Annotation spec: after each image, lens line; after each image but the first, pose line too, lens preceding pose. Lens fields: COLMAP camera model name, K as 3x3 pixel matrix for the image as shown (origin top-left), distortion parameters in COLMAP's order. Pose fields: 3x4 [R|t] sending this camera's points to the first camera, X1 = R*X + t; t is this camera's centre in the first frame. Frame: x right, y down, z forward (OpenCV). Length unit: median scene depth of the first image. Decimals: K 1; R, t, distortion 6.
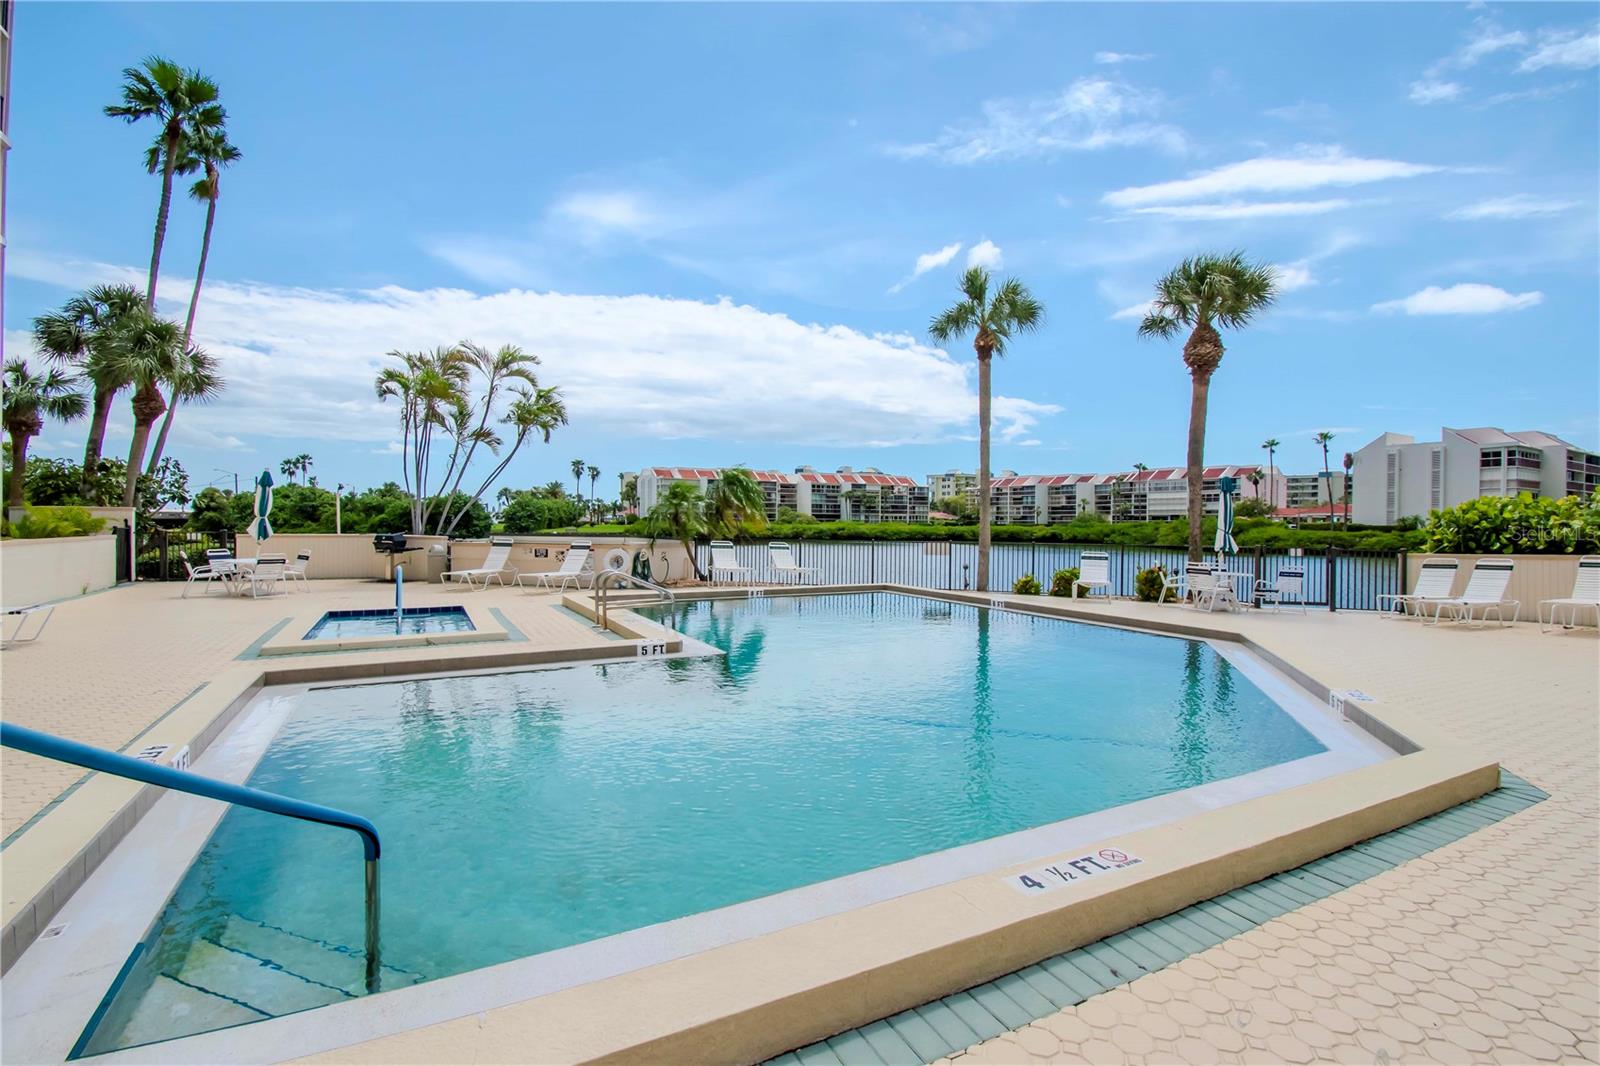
lens RADIAL K [[723.1, 0, 801.7], [0, 723.1, 543.1], [0, 0, 1]] dist [0.011454, -0.017972]
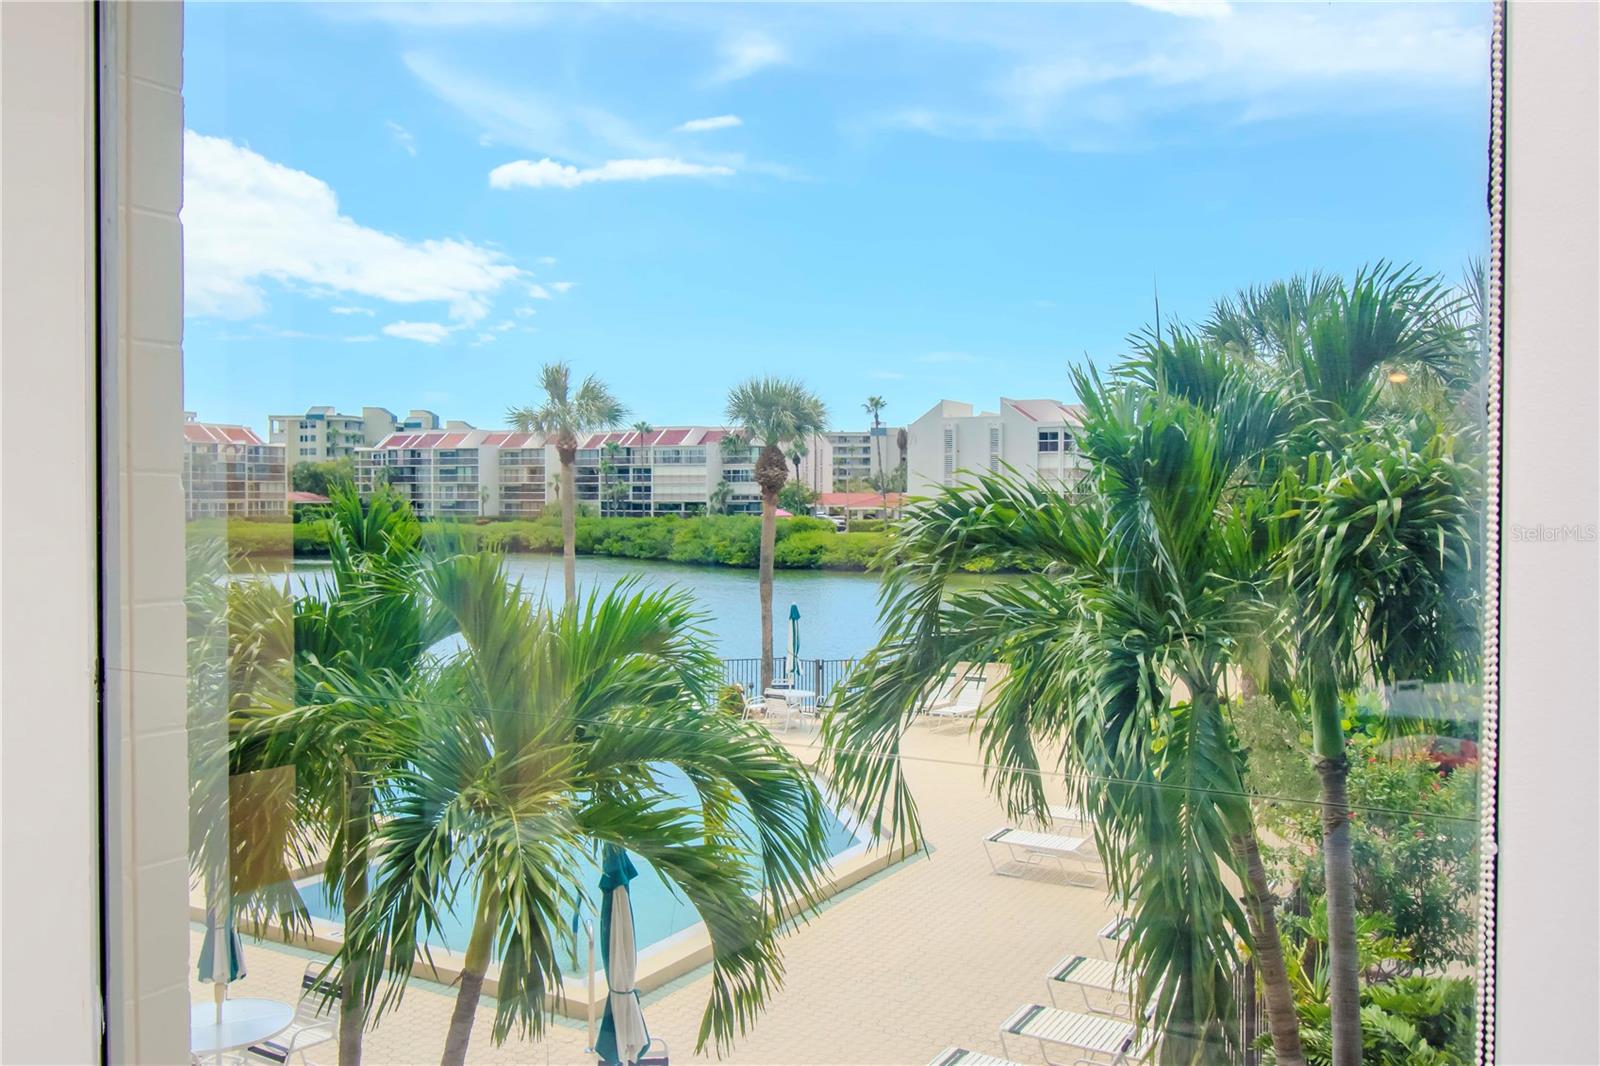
lens RADIAL K [[1343.7, 0, 773.0], [0, 1343.7, 552.3], [0, 0, 1]] dist [0.006416, -0.022857]
pose [[0.854554, -0.026176, 0.518702, -0.433230], [0.016480, 0.999593, 0.023293, -0.183455], [-0.519100, -0.011357, 0.854638, -0.632229]]
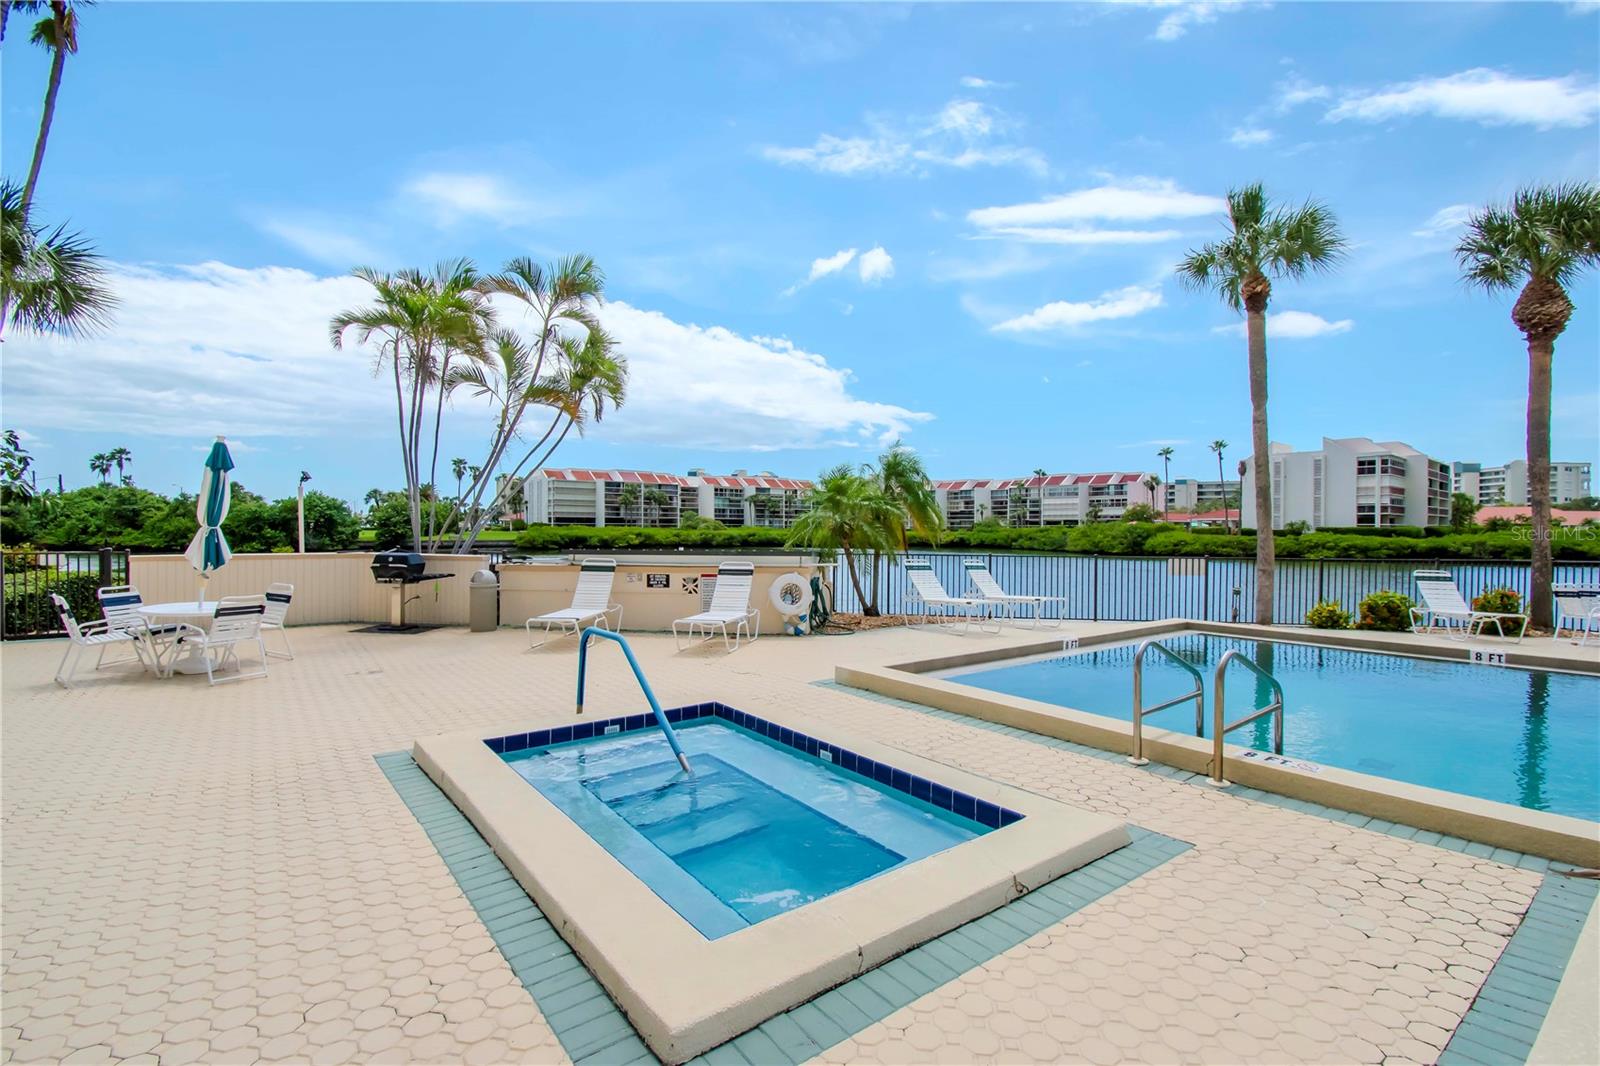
lens RADIAL K [[723.1, 0, 792.0], [0, 723.1, 554.9], [0, 0, 1]] dist [0.011454, -0.017972]
pose [[0.987295, -0.008479, 0.158672, -0.353321], [0.006940, 0.999923, 0.010253, -0.015598], [-0.158747, -0.009022, 0.987278, 0.350481]]
